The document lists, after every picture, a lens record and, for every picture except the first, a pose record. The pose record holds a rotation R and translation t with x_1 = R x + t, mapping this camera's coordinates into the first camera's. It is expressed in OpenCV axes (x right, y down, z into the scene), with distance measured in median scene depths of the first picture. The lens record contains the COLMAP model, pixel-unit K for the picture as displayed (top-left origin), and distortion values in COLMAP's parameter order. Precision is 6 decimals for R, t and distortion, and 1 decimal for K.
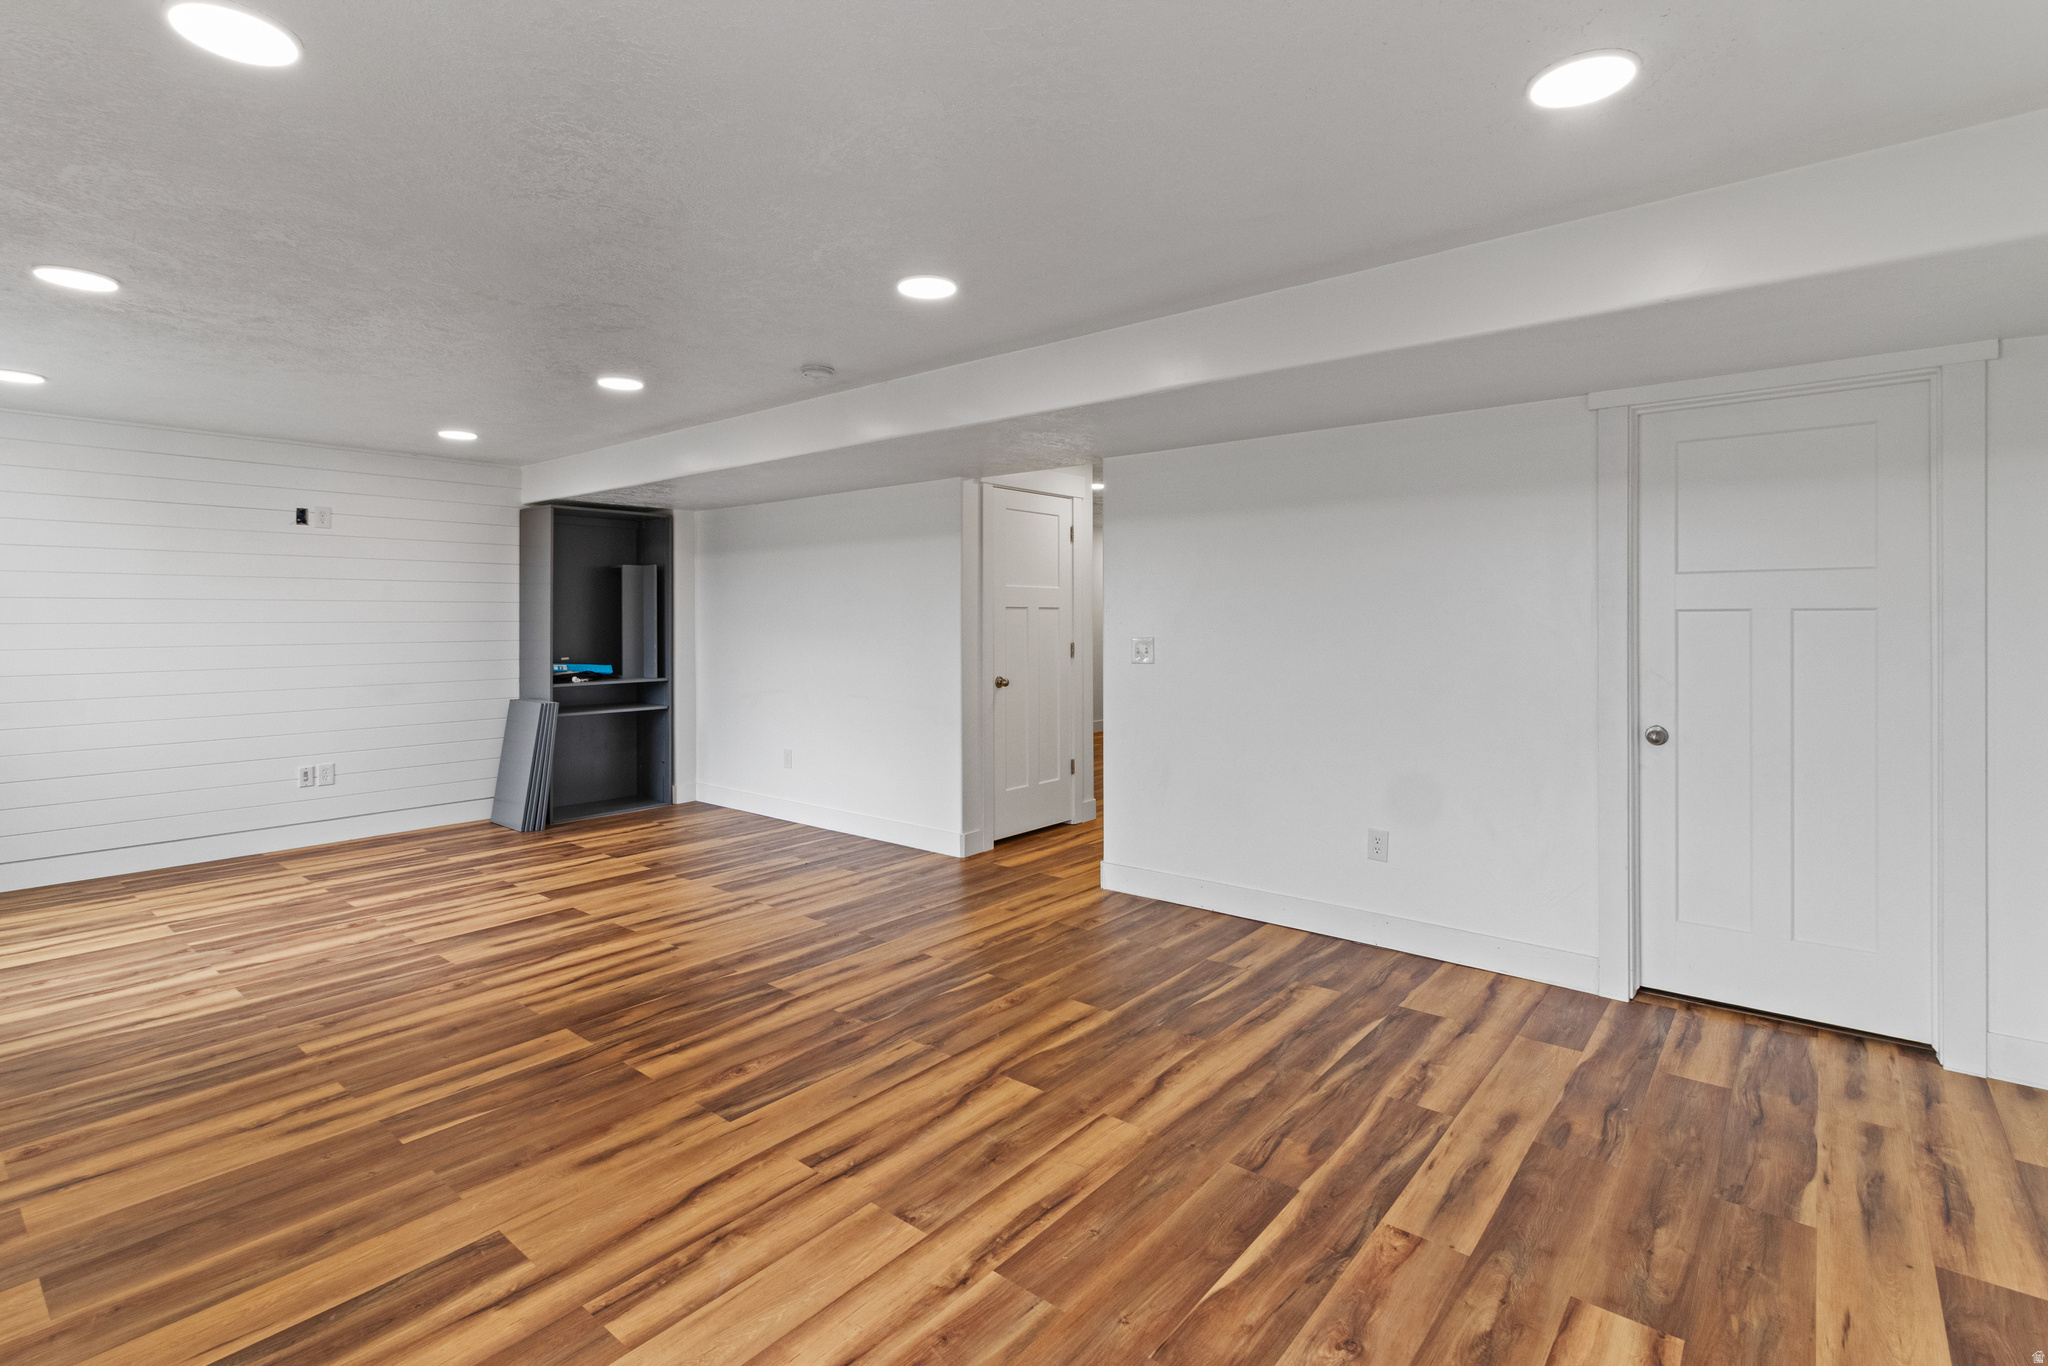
lens RADIAL K [[967.2, 0, 1033.9], [0, 967.2, 614.1], [0, 0, 1]] dist [0.002107, 0.000589]
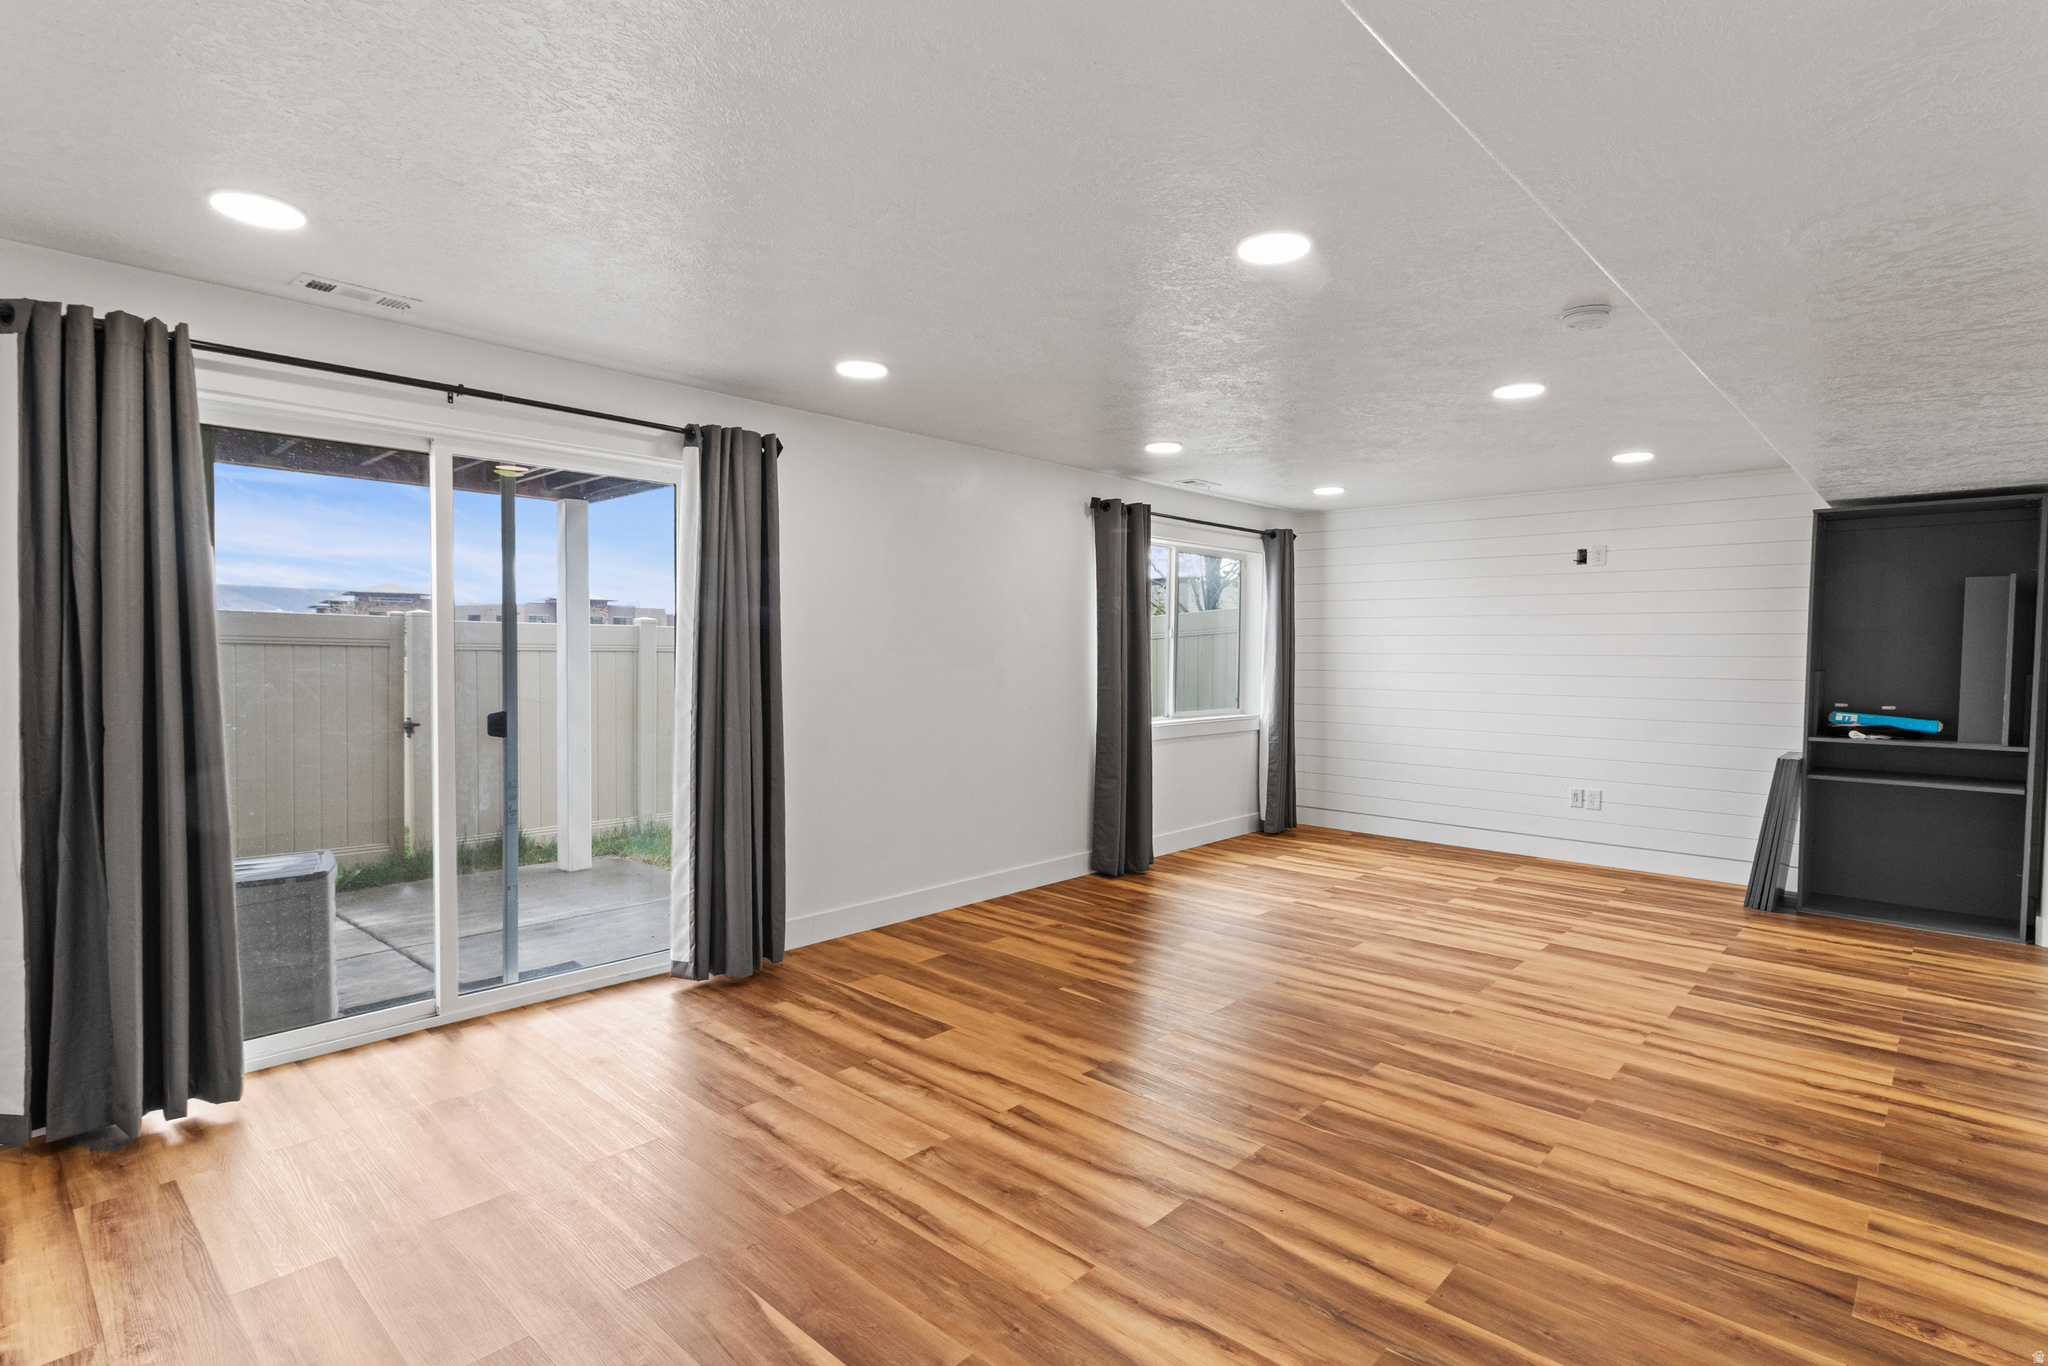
lens RADIAL K [[1011.1, 0, 1024.0], [0, 1011.1, 683.0], [0, 0, 1]] dist [0.001009, 0.000479]
pose [[-0.062942, 0.036638, -0.997344, 0.708776], [-0.002588, 0.999317, 0.036874, -0.001216], [0.998014, 0.004902, -0.062804, 0.780579]]
